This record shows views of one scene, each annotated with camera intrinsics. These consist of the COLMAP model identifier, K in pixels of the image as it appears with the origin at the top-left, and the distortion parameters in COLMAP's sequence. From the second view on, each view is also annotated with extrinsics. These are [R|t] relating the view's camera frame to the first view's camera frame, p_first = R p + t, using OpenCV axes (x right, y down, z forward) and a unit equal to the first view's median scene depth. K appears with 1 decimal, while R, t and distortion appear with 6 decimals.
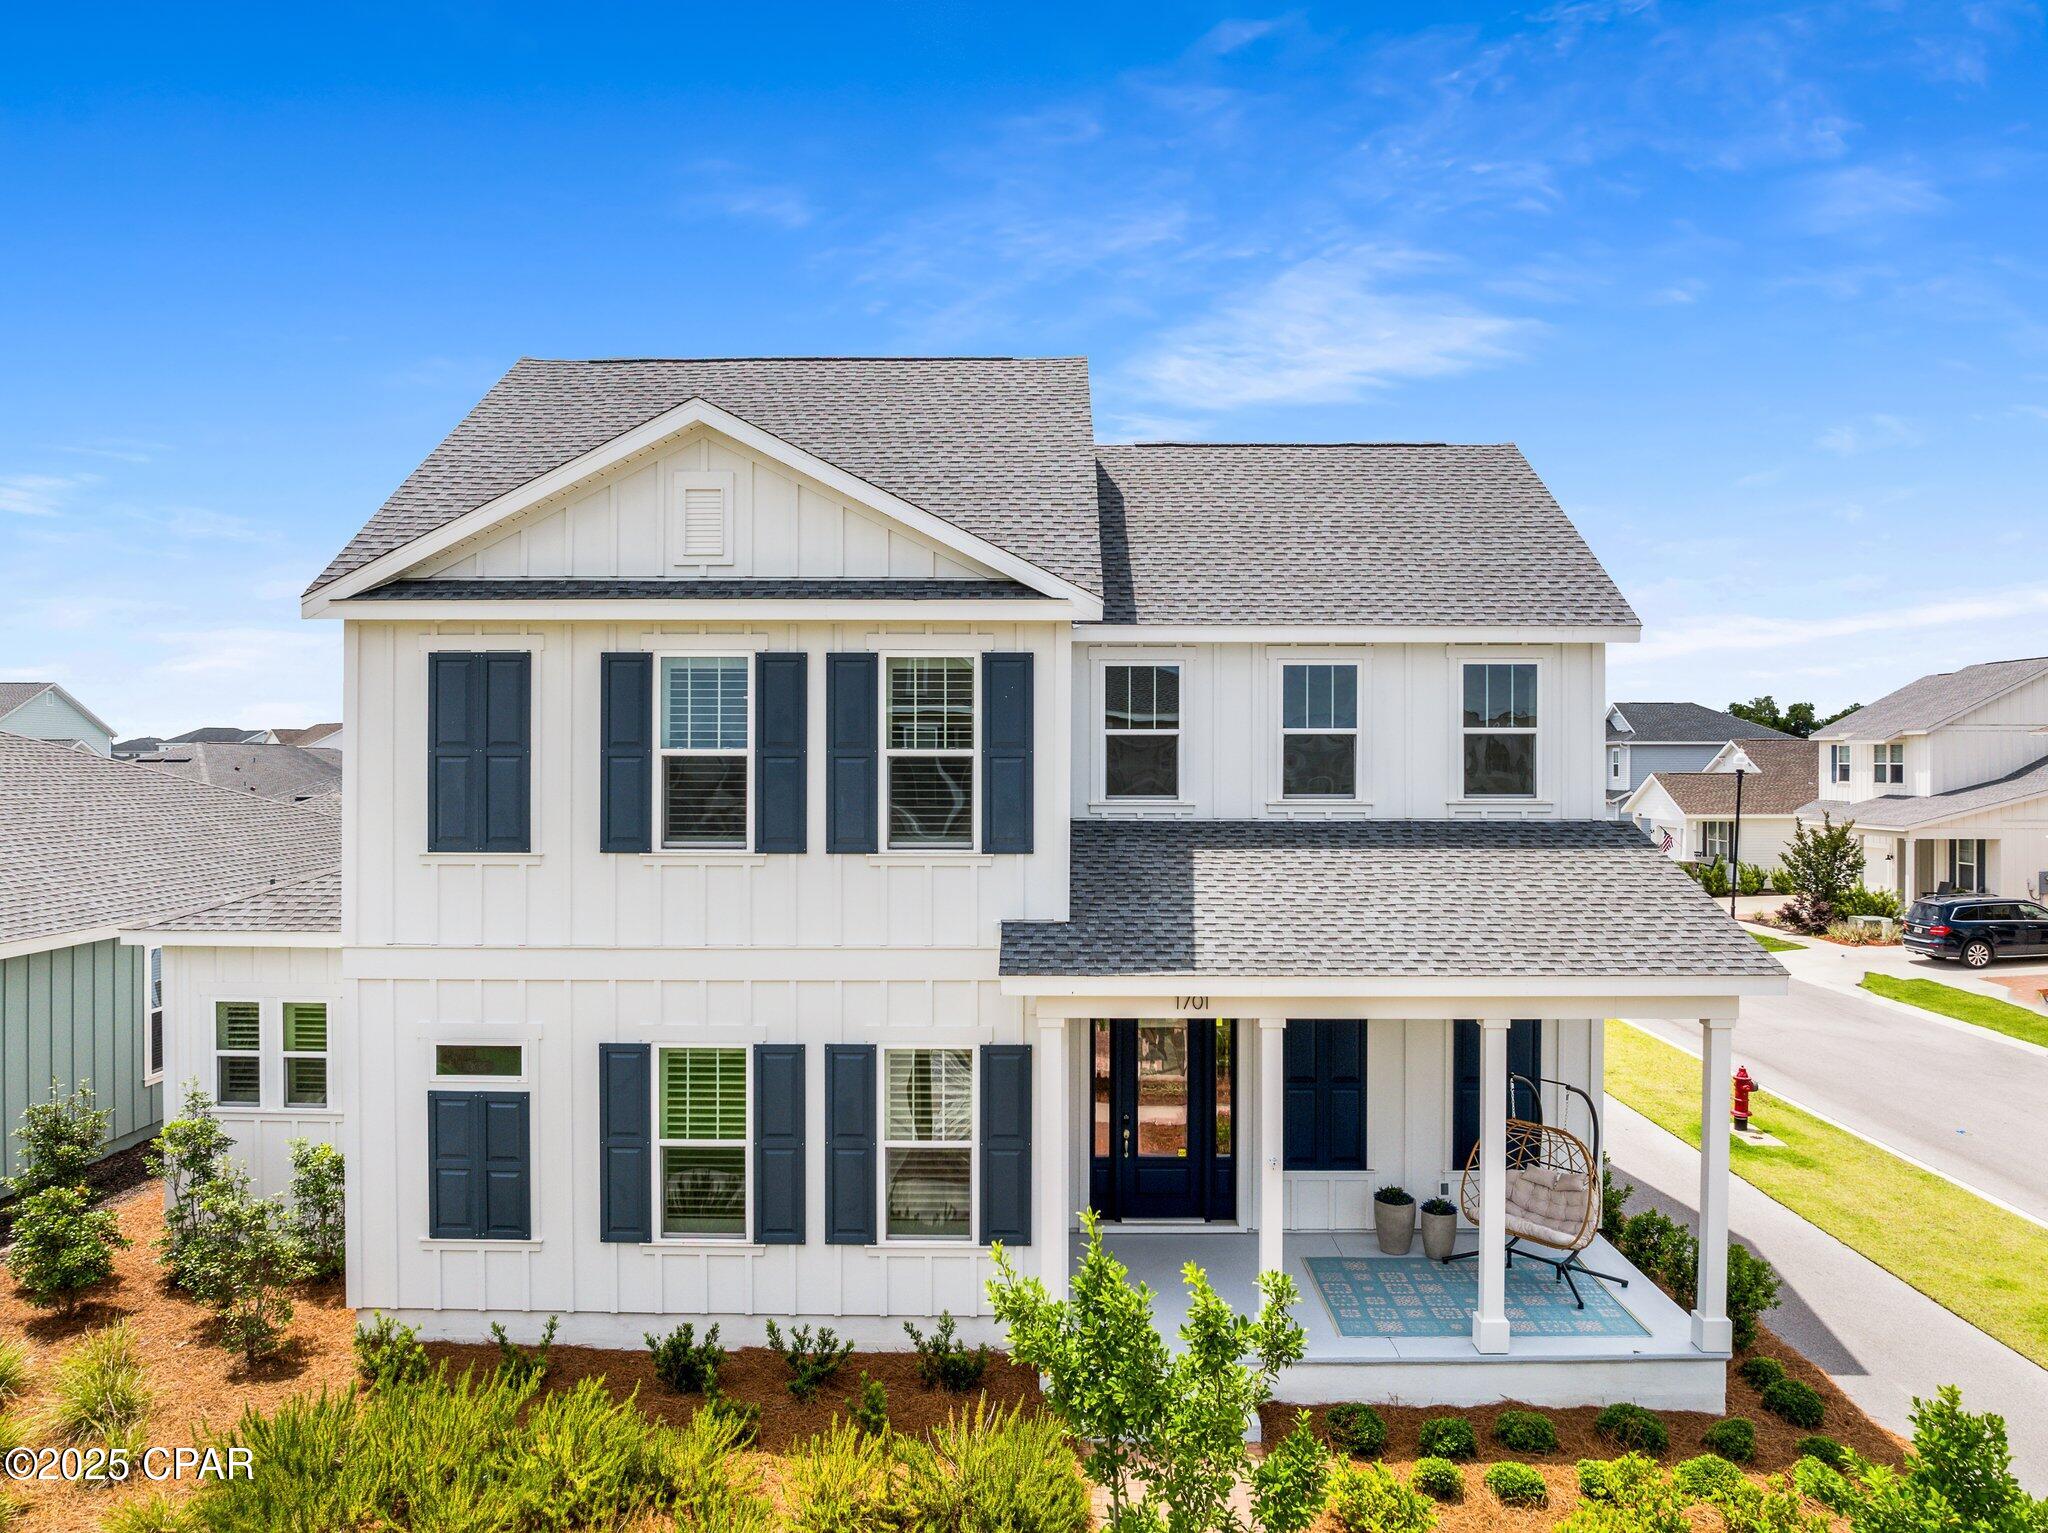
lens RADIAL K [[1465.0, 0, 1024.0], [0, 1465.0, 766.5], [0, 0, 1]] dist [-0.051600, -0.001319]
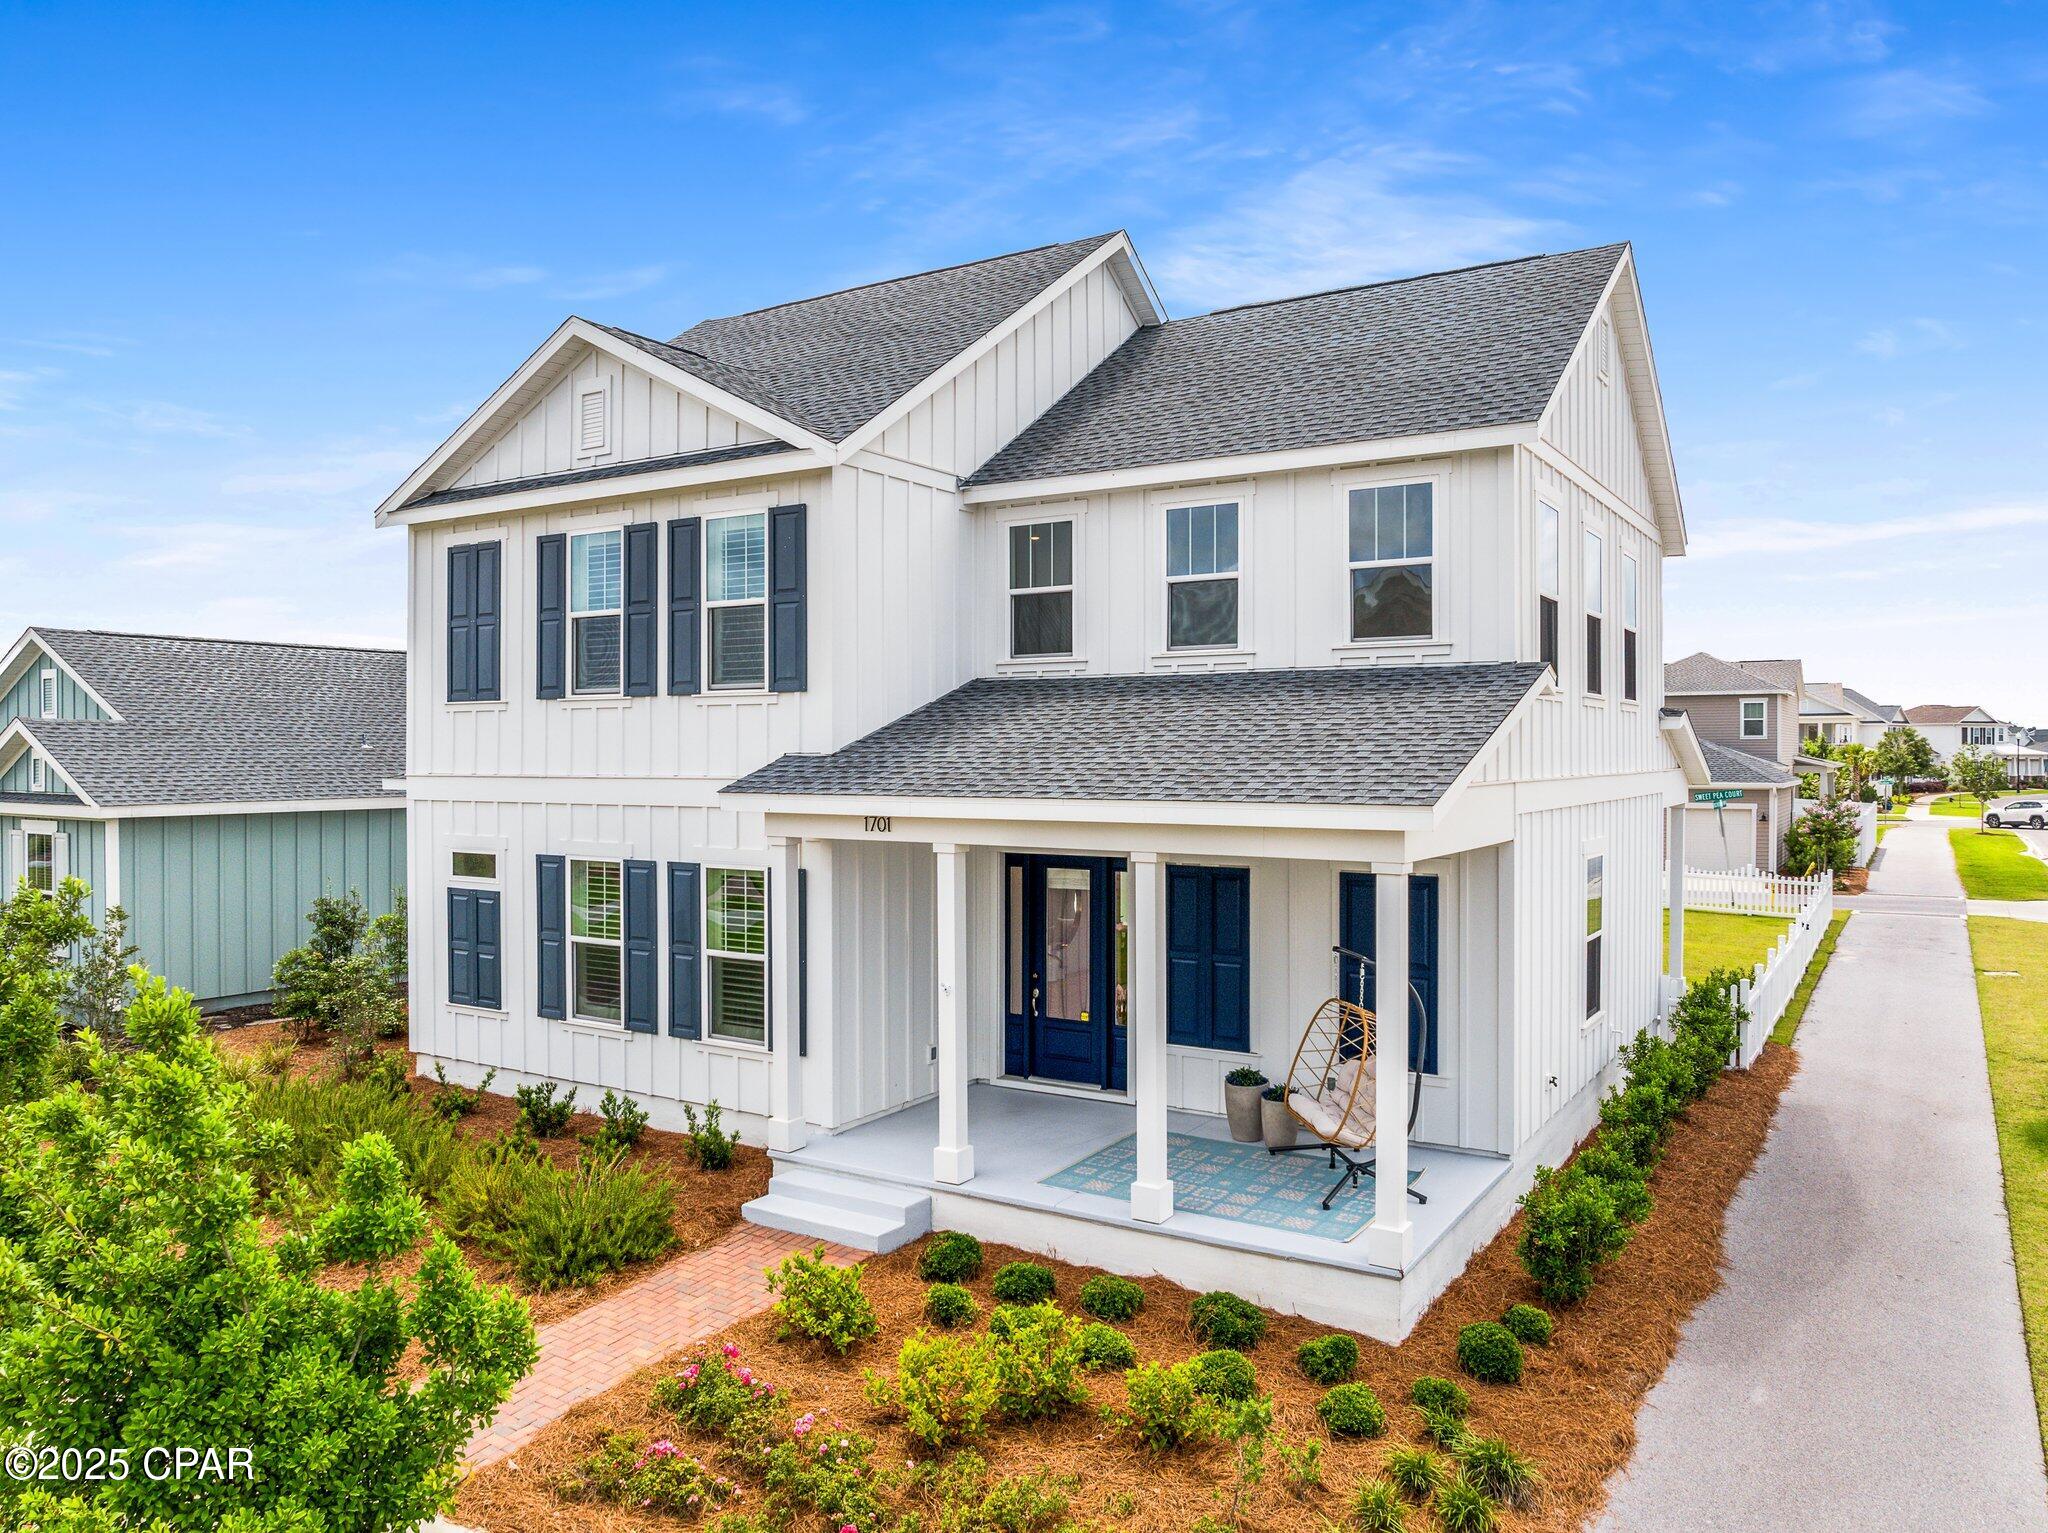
lens RADIAL K [[1465.0, 0, 1024.0], [0, 1465.0, 766.5], [0, 0, 1]] dist [-0.051600, -0.001319]
pose [[0.851336, 0.003171, -0.524611, 0.704312], [-0.001180, 0.999991, 0.004131, 0.110014], [0.524620, -0.002898, 0.851332, 0.167503]]
